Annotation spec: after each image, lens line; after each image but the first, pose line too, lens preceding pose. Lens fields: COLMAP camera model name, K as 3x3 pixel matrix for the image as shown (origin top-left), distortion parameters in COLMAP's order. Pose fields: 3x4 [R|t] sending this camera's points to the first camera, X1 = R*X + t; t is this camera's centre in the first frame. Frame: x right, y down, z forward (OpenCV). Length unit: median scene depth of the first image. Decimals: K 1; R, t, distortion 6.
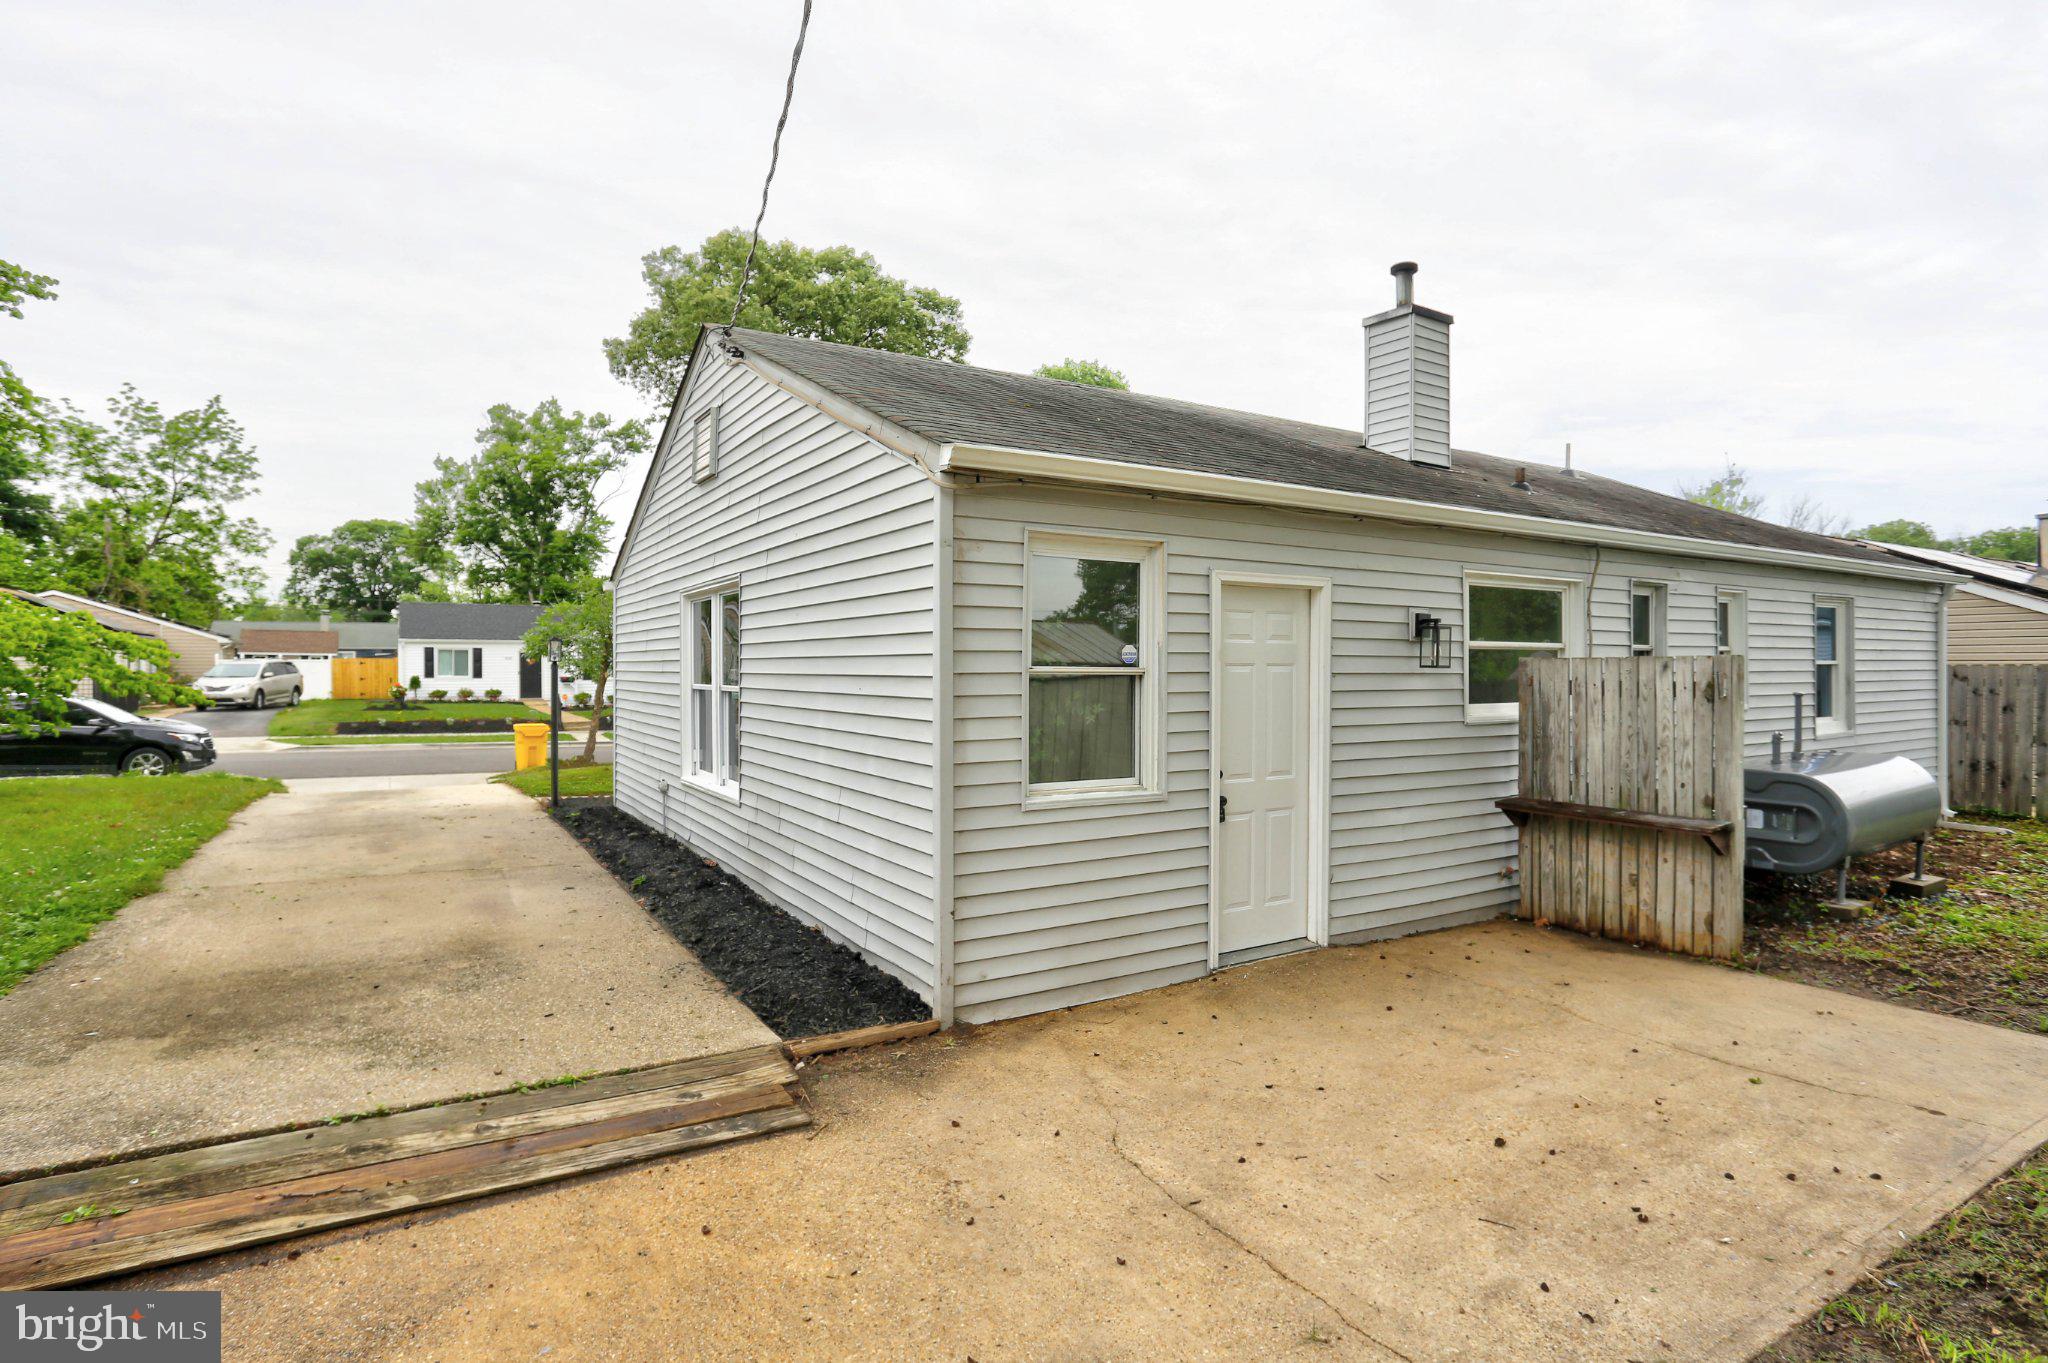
lens RADIAL K [[1020.0, 0, 1027.7], [0, 1020.0, 693.3], [0, 0, 1]] dist [-0.055443, 0.022115]
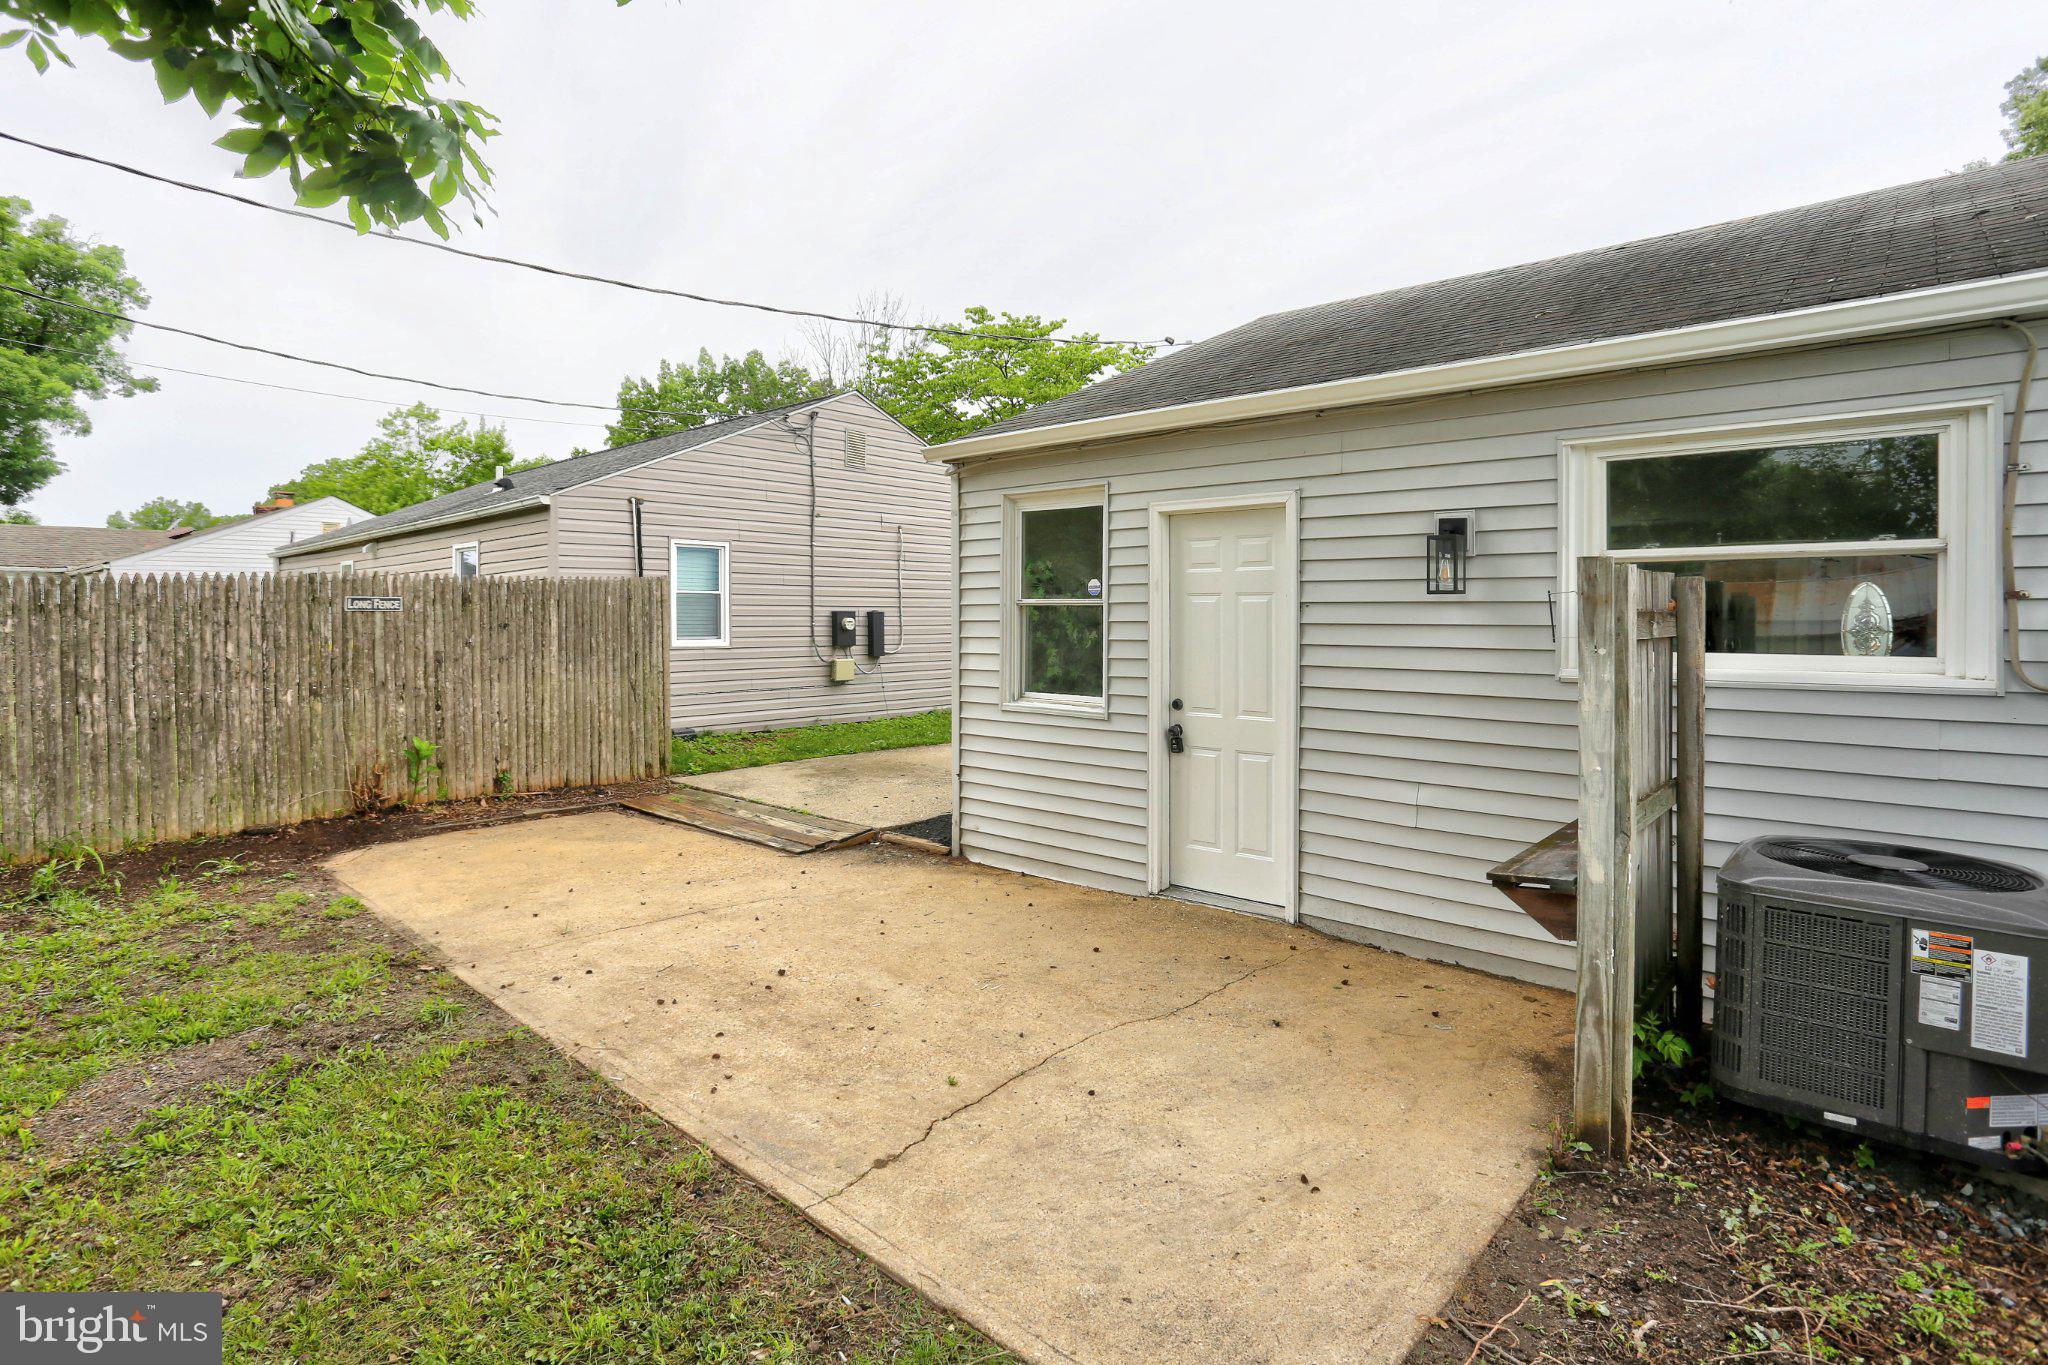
lens RADIAL K [[1020.0, 0, 1024.9], [0, 1020.0, 626.0], [0, 0, 1]] dist [-0.055443, 0.022115]
pose [[0.301201, 0.015860, -0.953429, 1.302241], [-0.017197, 0.999789, 0.011198, -0.007318], [0.953405, 0.013024, 0.301411, 0.659036]]
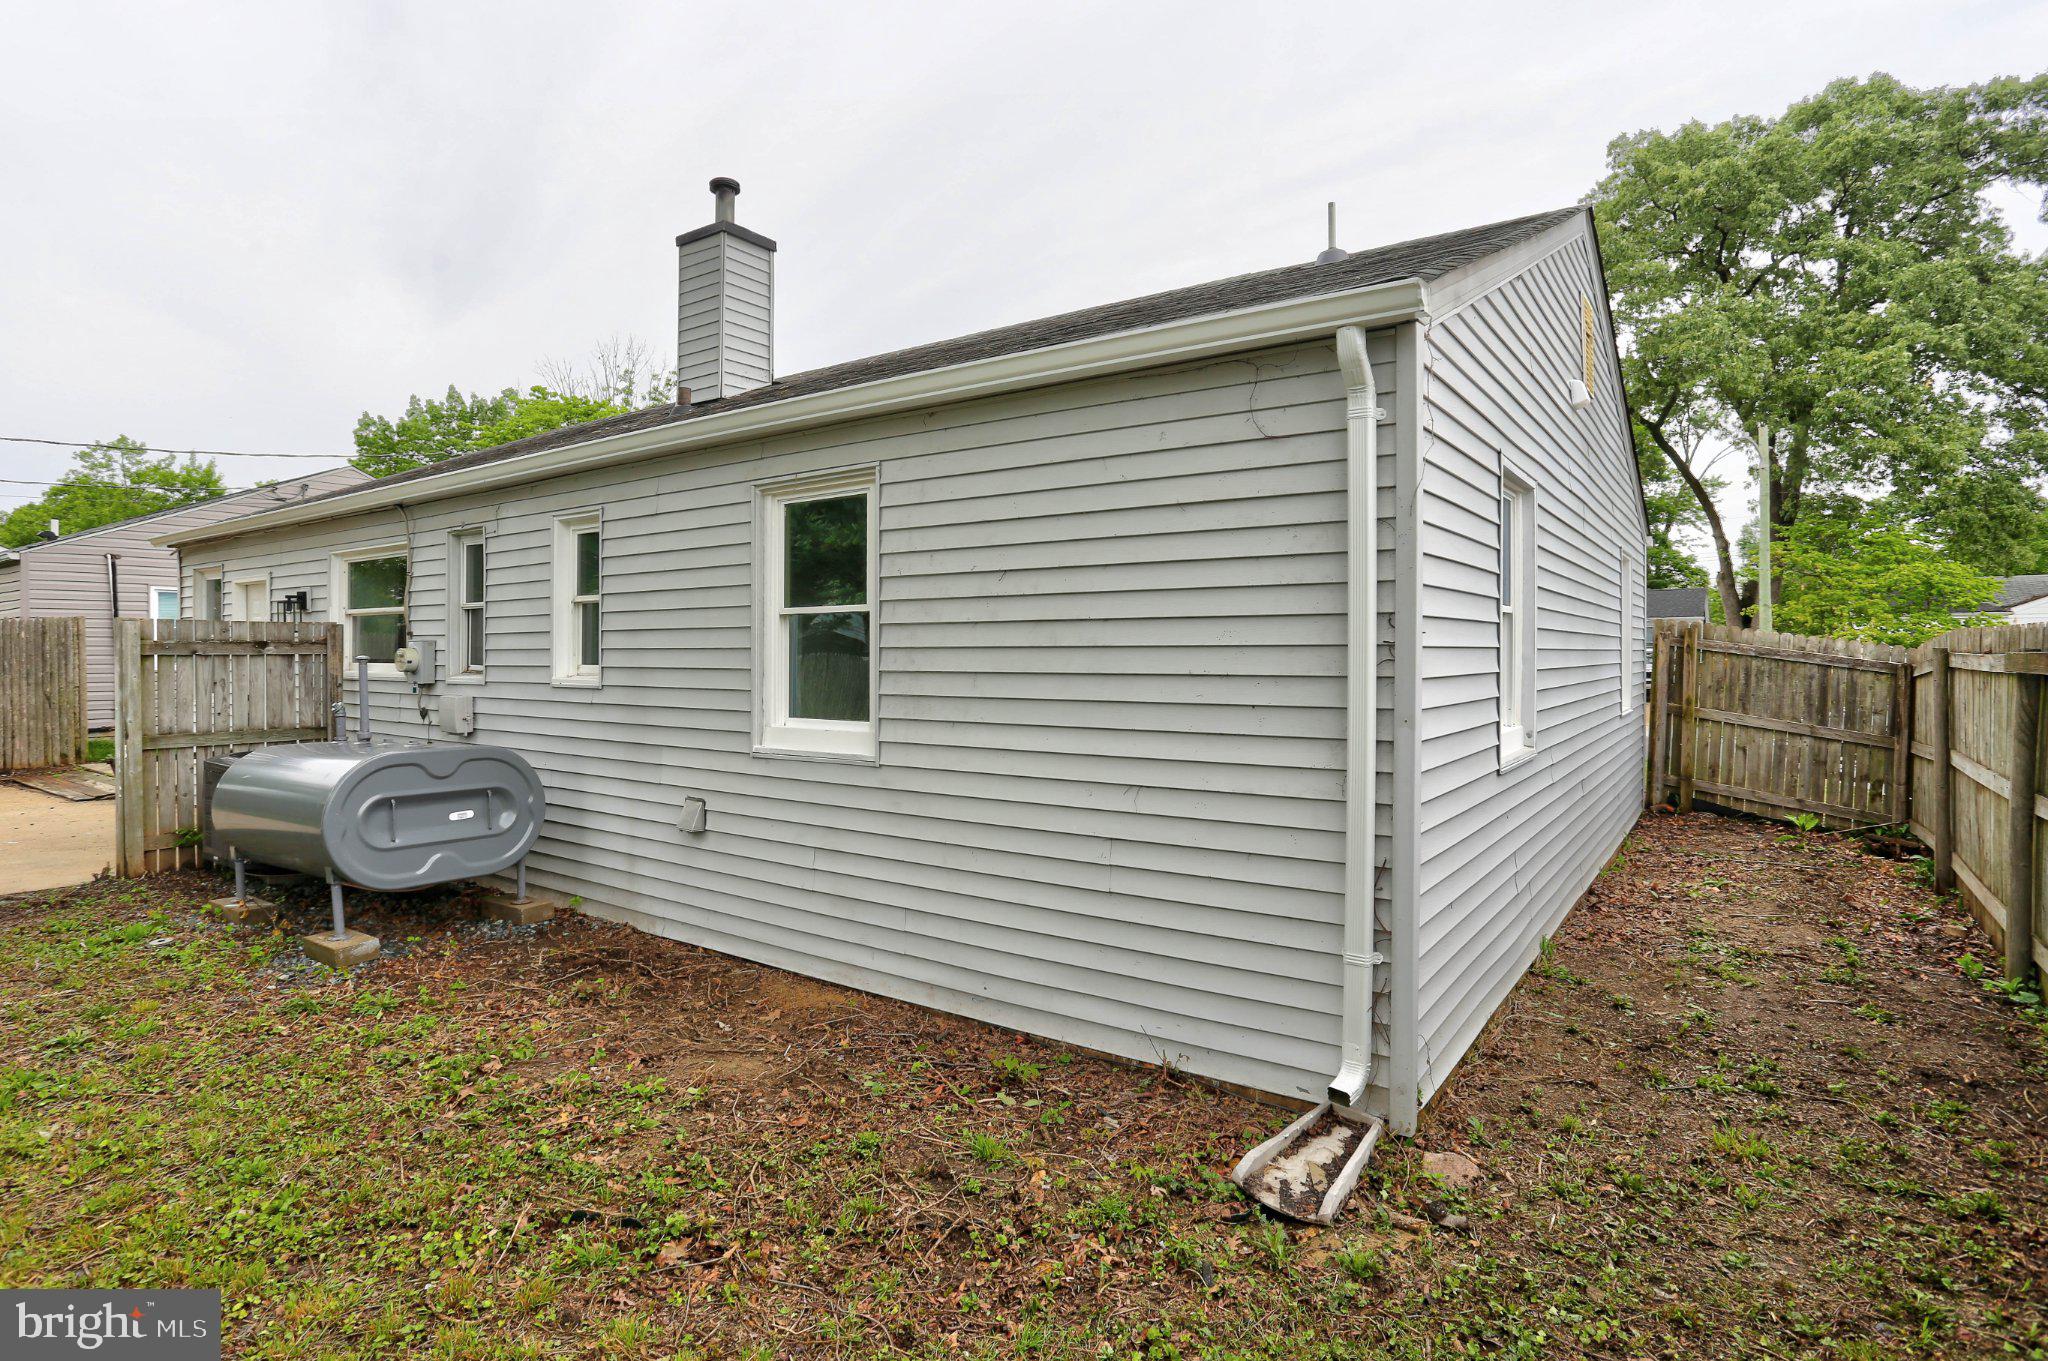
lens RADIAL K [[1020.0, 0, 1024.9], [0, 1020.0, 669.5], [0, 0, 1]] dist [-0.055443, 0.022115]
pose [[0.427035, 0.024237, -0.903910, 2.633258], [-0.018187, 0.999669, 0.018212, -0.022348], [0.904052, 0.008662, 0.427335, 1.722960]]
